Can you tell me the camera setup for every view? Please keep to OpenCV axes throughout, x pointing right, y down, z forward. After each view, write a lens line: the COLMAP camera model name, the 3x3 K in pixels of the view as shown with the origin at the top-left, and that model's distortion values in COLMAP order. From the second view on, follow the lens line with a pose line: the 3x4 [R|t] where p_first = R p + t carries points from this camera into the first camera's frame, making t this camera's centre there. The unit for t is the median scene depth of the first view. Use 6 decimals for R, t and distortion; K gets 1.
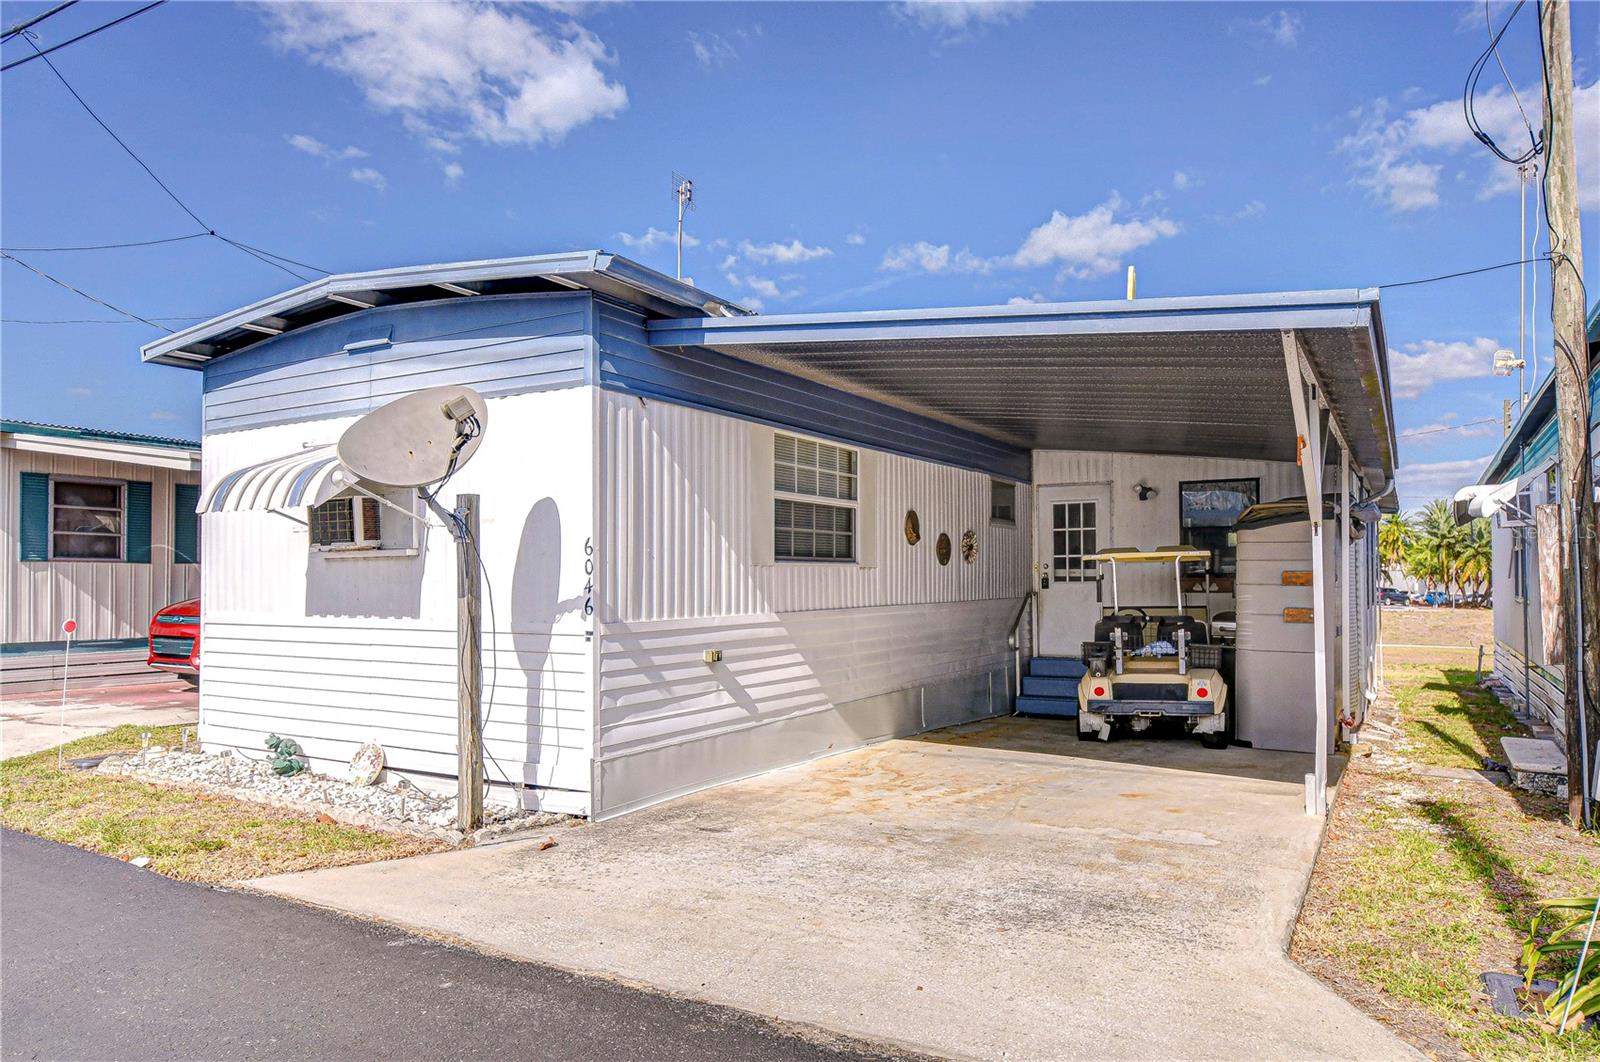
lens RADIAL K [[1028.3, 0, 797.5], [0, 1028.3, 542.7], [0, 0, 1]] dist [-0.005652, -0.012499]
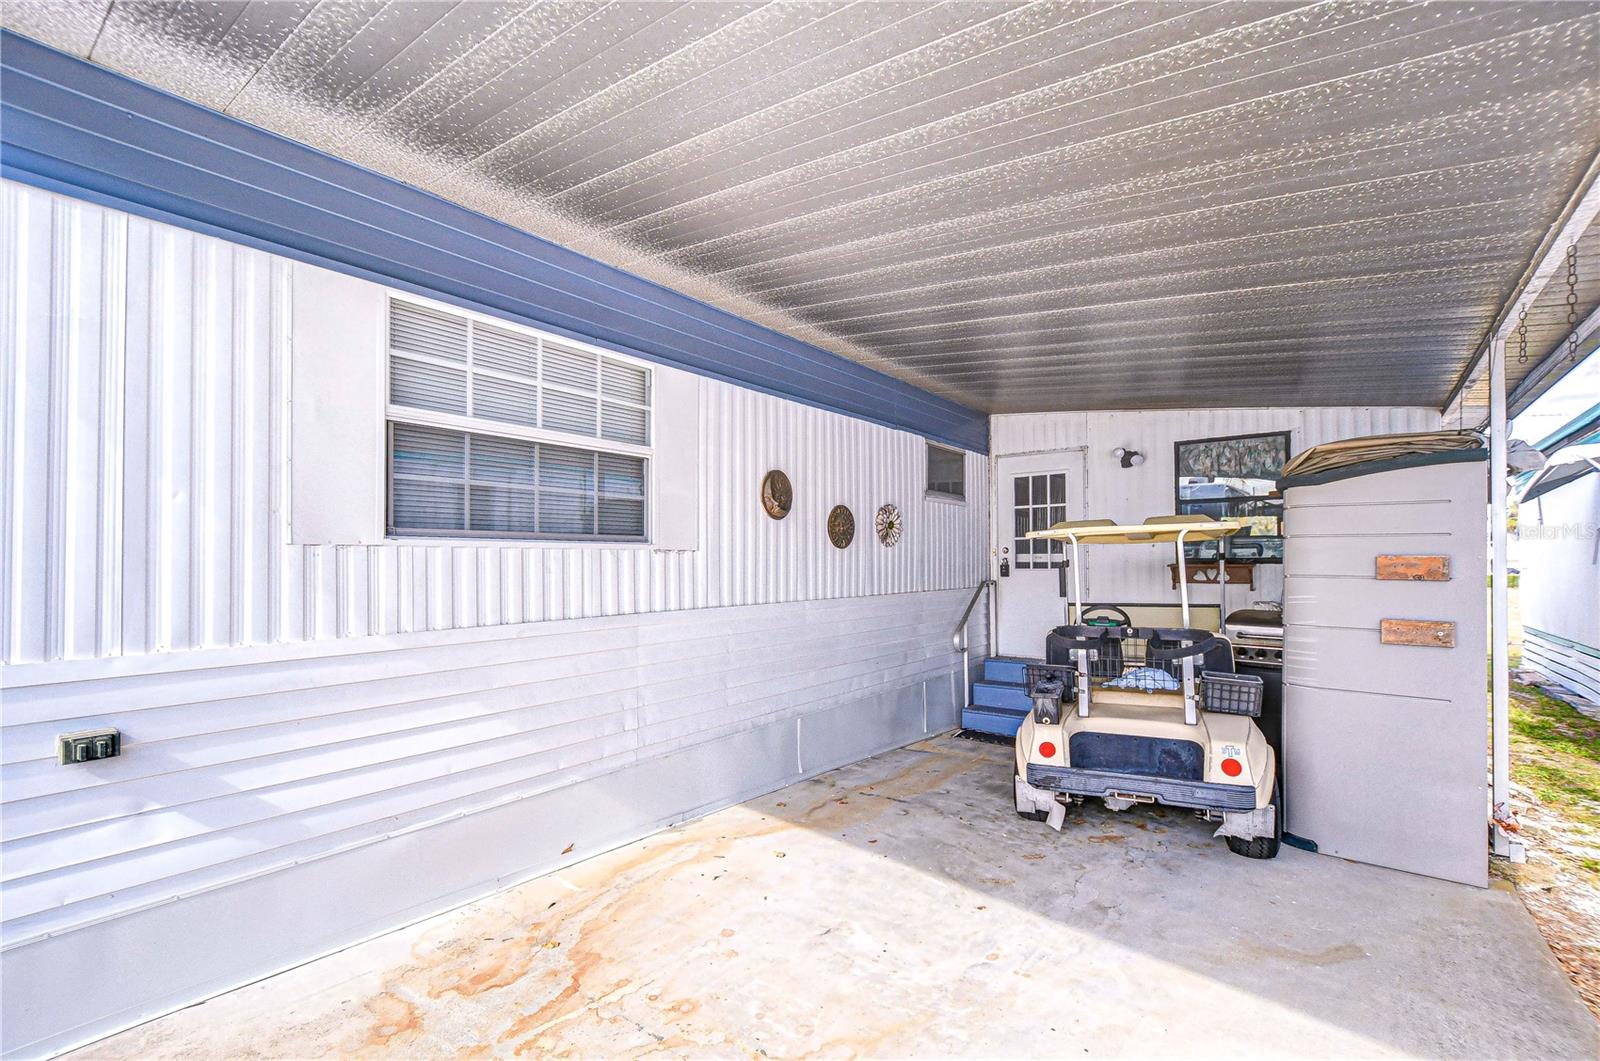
lens RADIAL K [[666.0, 0, 798.4], [0, 666.0, 544.5], [0, 0, 1]] dist [-0.000985, -0.000246]
pose [[0.990173, -0.003867, -0.139791, 0.192993], [0.005045, 0.999955, 0.008071, 0.016385], [0.139753, -0.008697, 0.990148, 0.557852]]
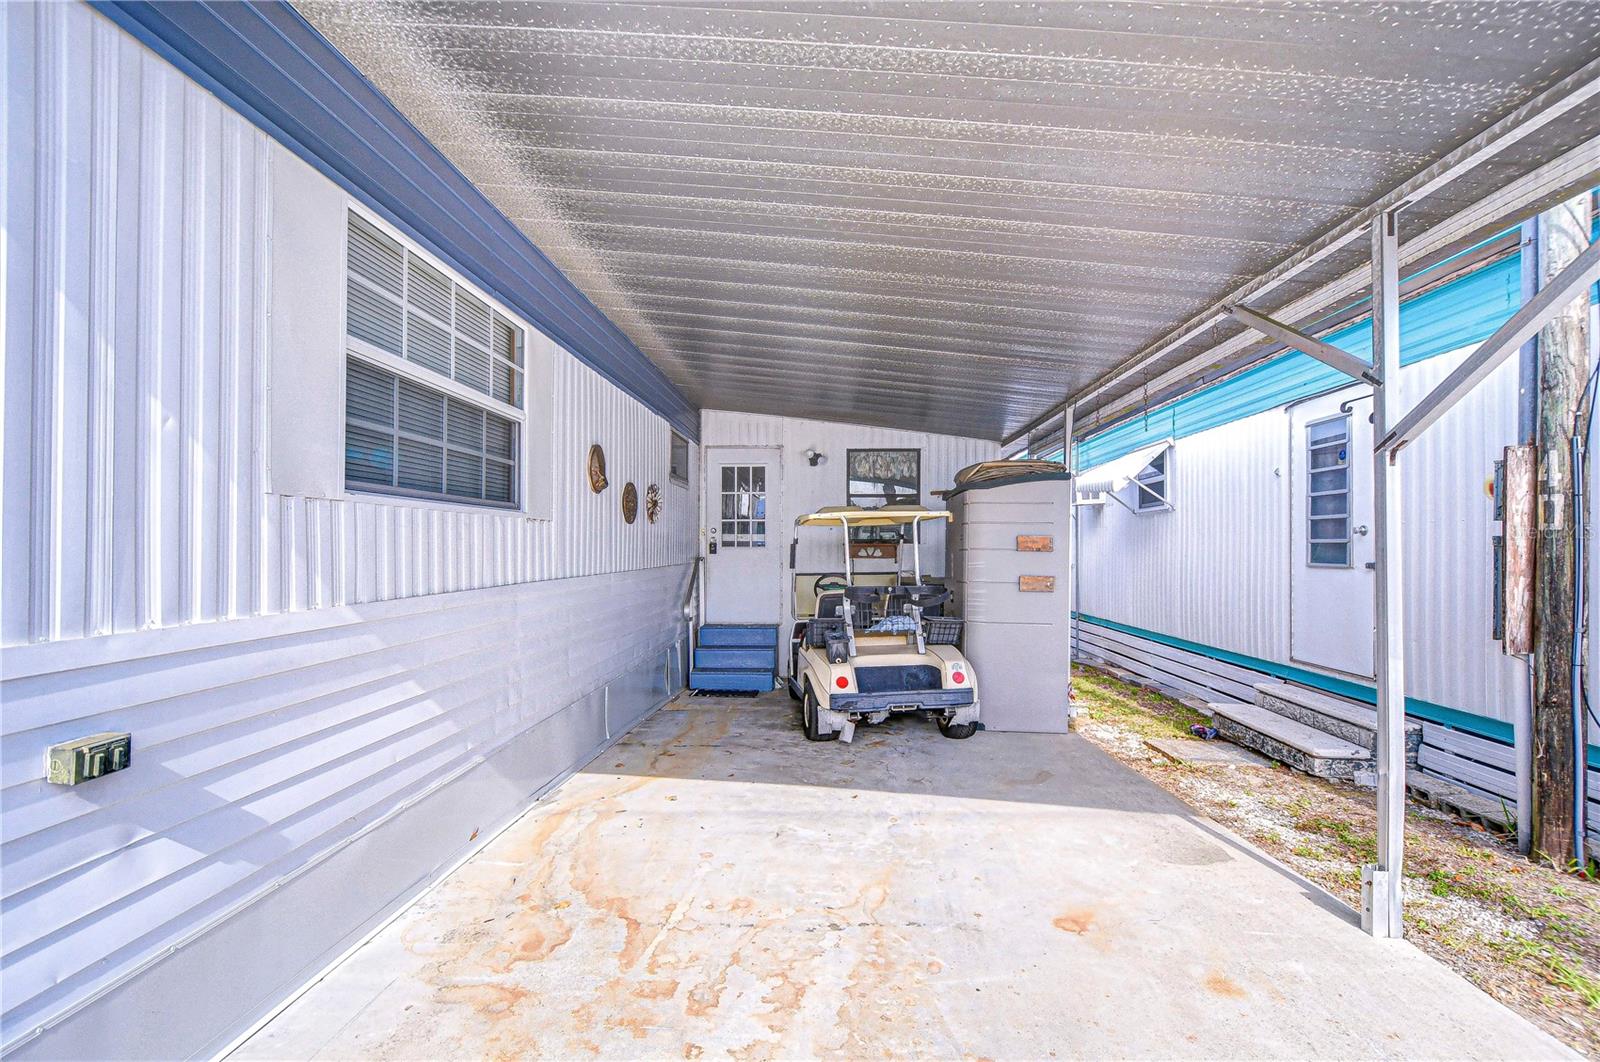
lens RADIAL K [[675.1, 0, 755.9], [0, 675.1, 535.3], [0, 0, 1]] dist [-0.000368, -0.009267]
pose [[0.906130, 0.015749, 0.422707, 0.013244], [-0.022926, 0.999666, 0.011899, 0.024290], [-0.422378, -0.020473, 0.906188, 0.531295]]
